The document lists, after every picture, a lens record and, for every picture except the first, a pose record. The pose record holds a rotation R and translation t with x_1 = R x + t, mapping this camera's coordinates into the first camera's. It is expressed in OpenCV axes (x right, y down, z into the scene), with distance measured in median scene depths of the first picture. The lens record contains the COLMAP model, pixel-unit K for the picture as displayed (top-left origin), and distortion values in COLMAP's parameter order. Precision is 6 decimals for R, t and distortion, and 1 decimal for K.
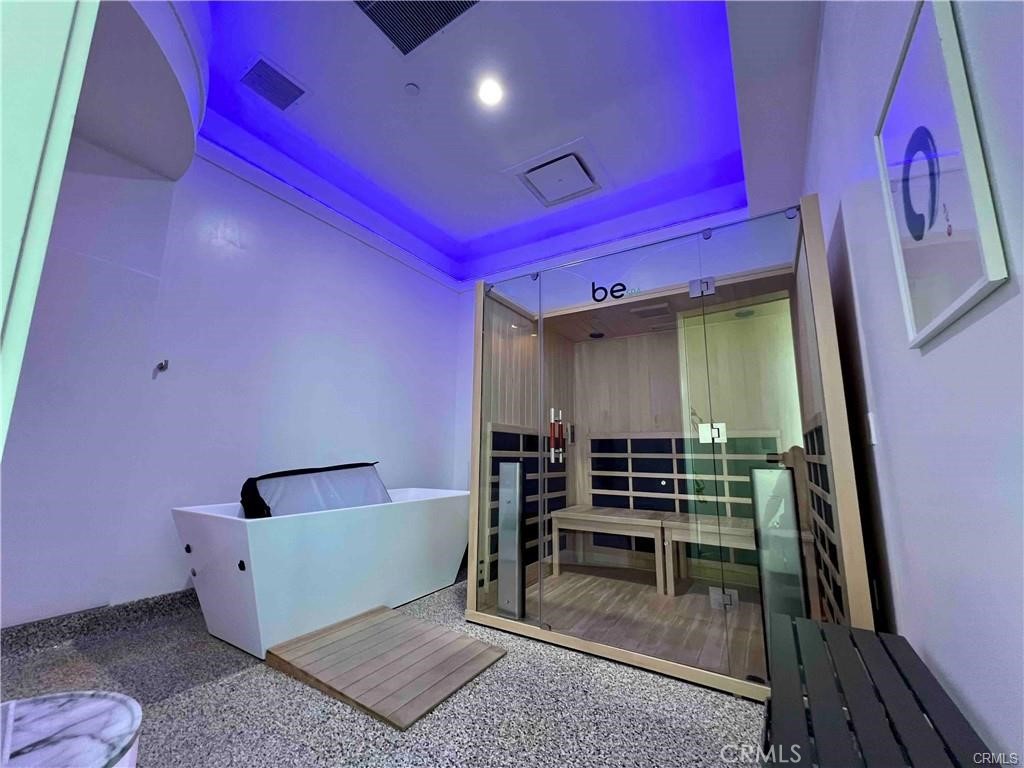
lens RADIAL K [[407.7, 0, 512.0], [0, 407.7, 384.0], [0, 0, 1]] dist [-0.002578, 0.000794]
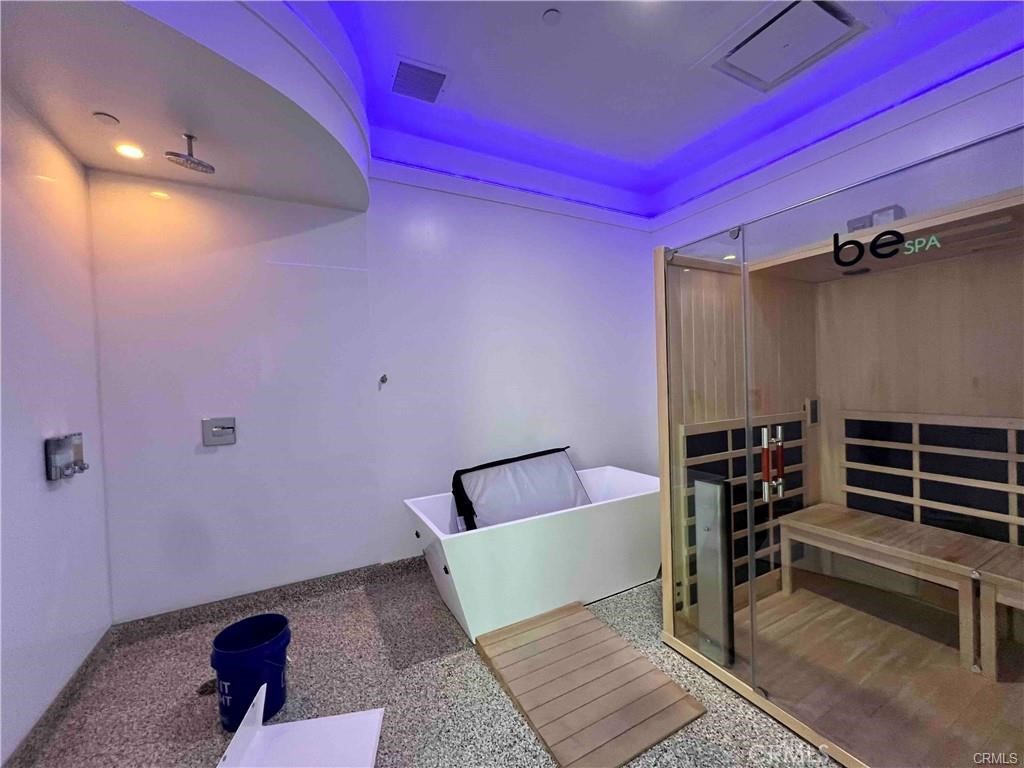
lens RADIAL K [[407.7, 0, 512.0], [0, 407.7, 384.0], [0, 0, 1]] dist [-0.002578, 0.000794]
pose [[0.865002, -0.031069, -0.500805, 0.064695], [0.124870, 0.980010, 0.154881, -0.159912], [0.485982, -0.196508, 0.851591, 0.152205]]
